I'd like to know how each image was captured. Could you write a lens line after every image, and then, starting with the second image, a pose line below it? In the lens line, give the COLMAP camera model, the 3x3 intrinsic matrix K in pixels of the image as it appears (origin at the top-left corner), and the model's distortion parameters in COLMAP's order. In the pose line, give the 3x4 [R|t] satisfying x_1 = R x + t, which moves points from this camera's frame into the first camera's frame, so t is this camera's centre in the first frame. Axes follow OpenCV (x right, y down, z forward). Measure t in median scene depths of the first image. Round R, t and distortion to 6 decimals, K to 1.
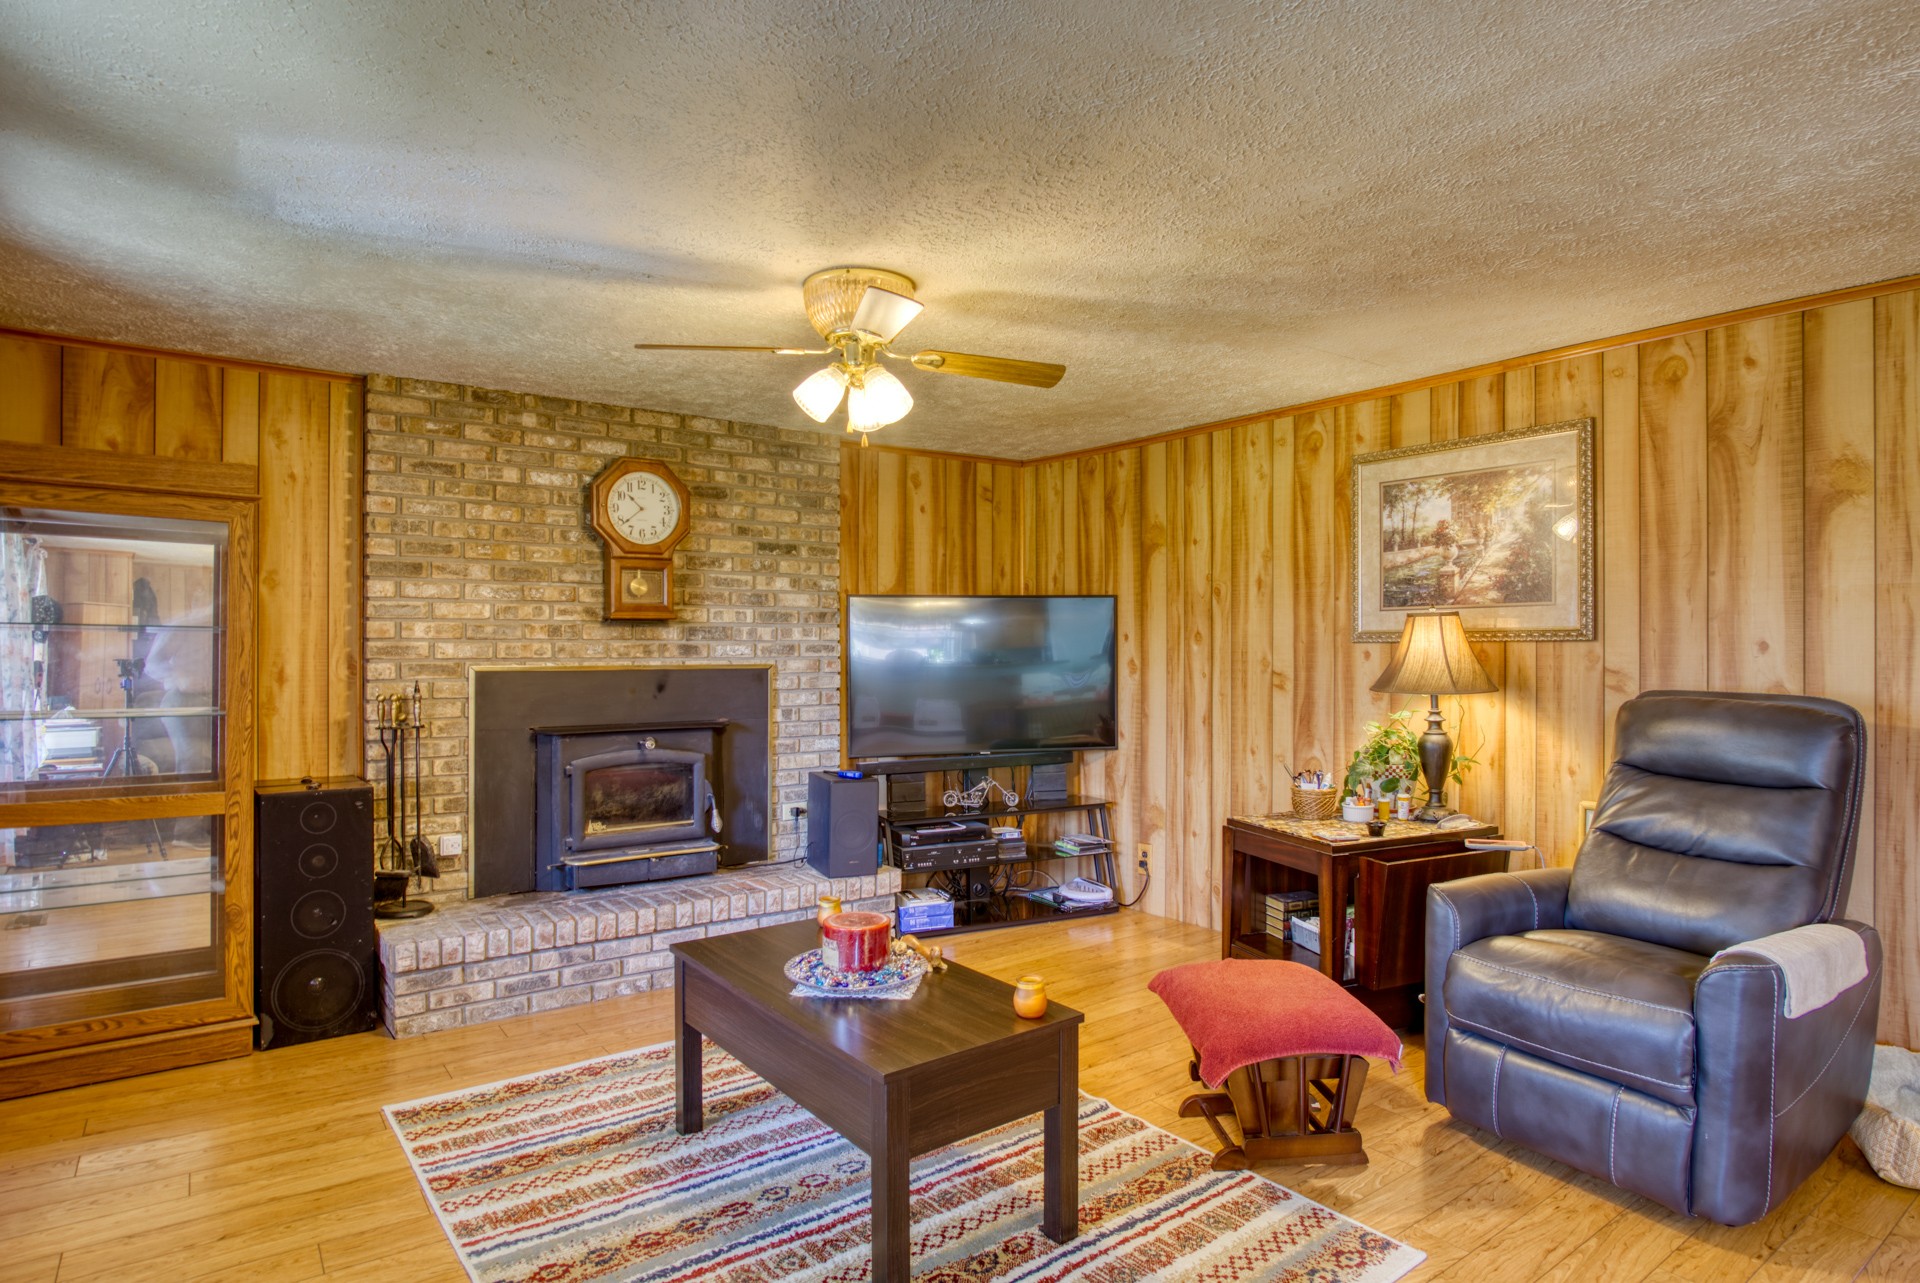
lens RADIAL K [[1011.8, 0, 1008.6], [0, 1011.8, 645.7], [0, 0, 1]] dist [-0.034734, 0.007321]
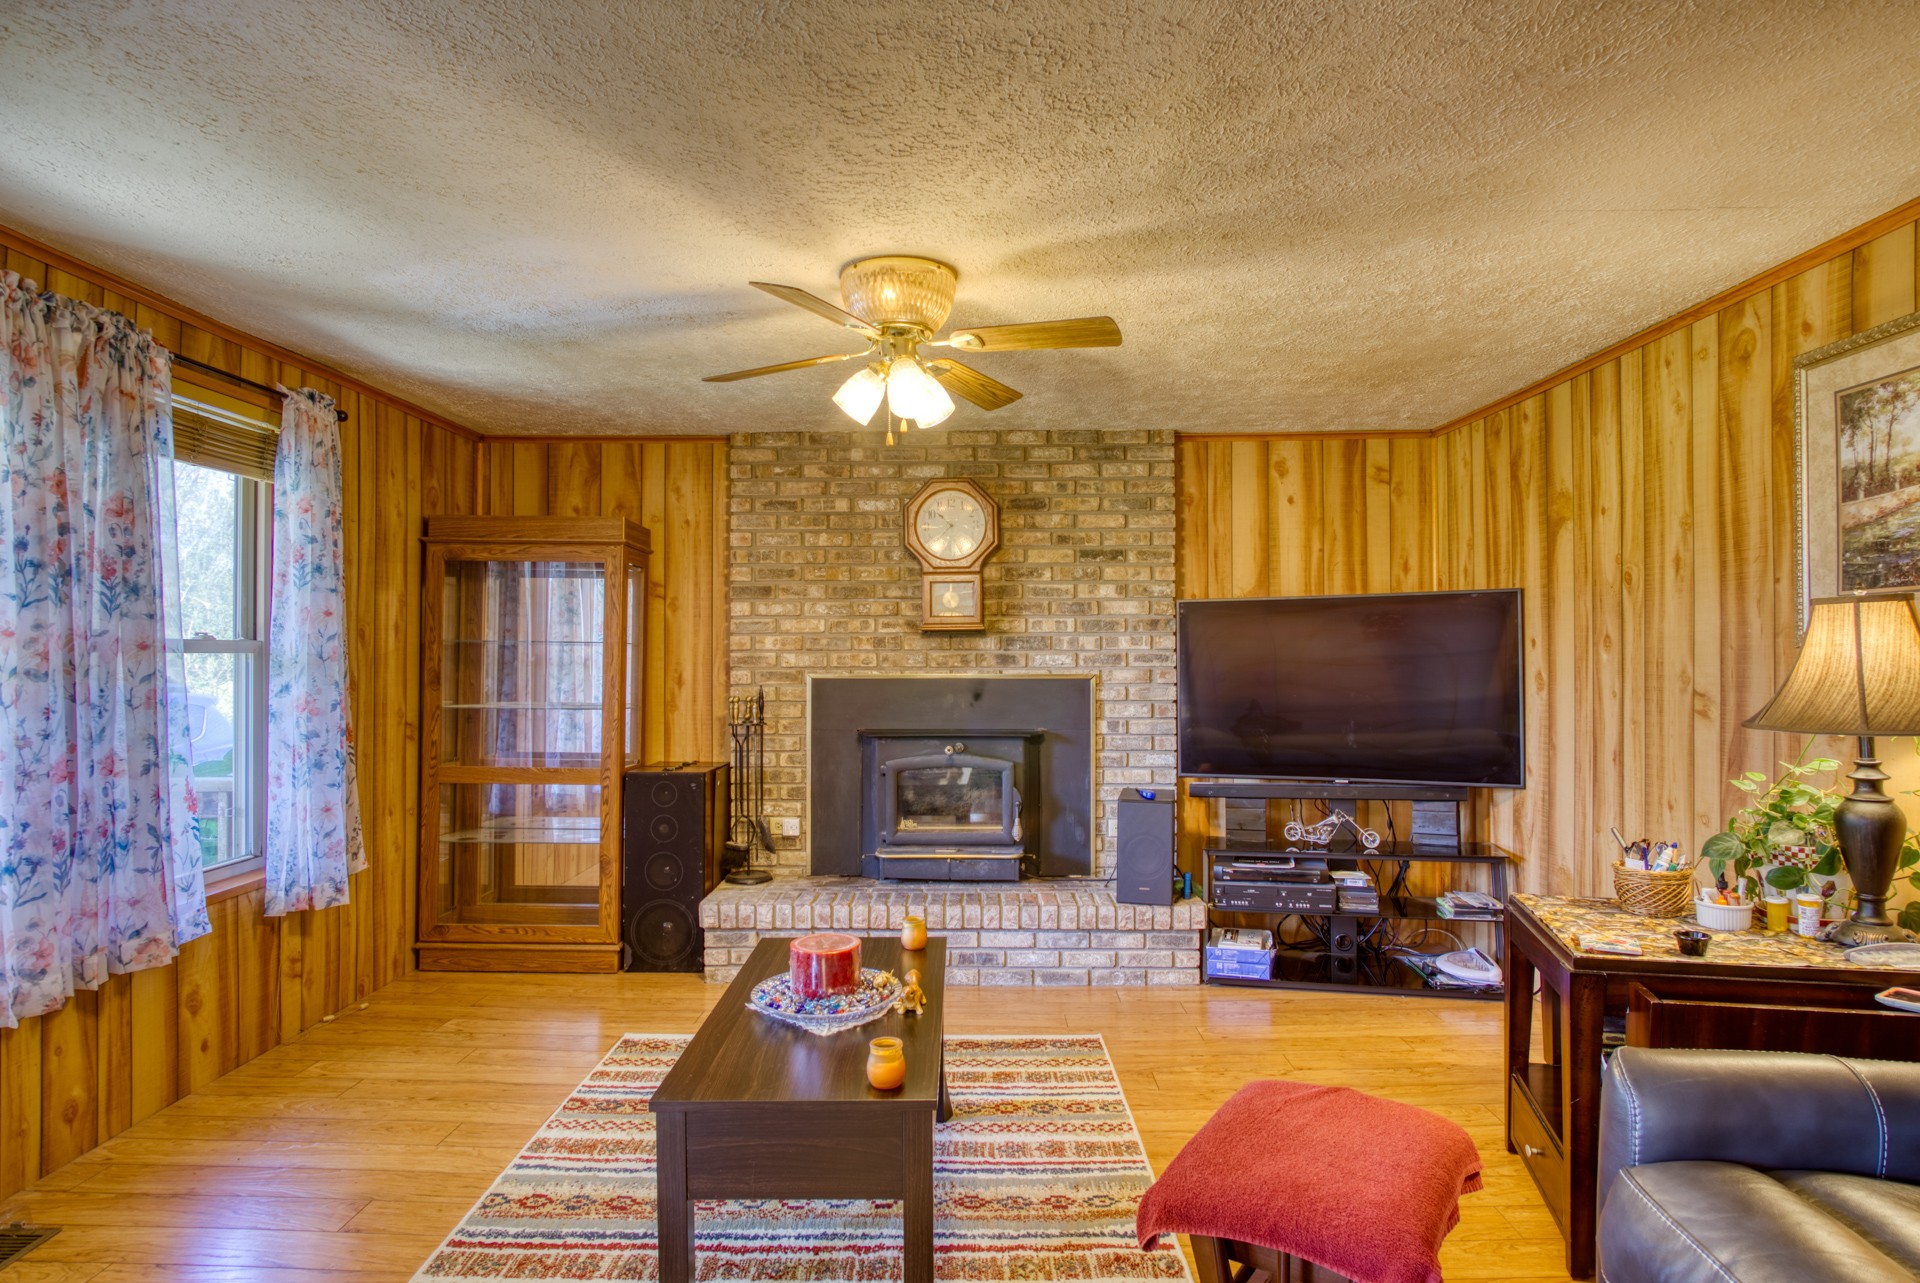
lens RADIAL K [[1011.8, 0, 1008.6], [0, 1011.8, 645.7], [0, 0, 1]] dist [-0.034734, 0.007321]
pose [[0.796237, -0.008192, -0.604929, 0.315993], [0.002685, 0.999946, -0.010006, 0.000414], [0.604979, 0.006343, 0.796216, 0.191070]]
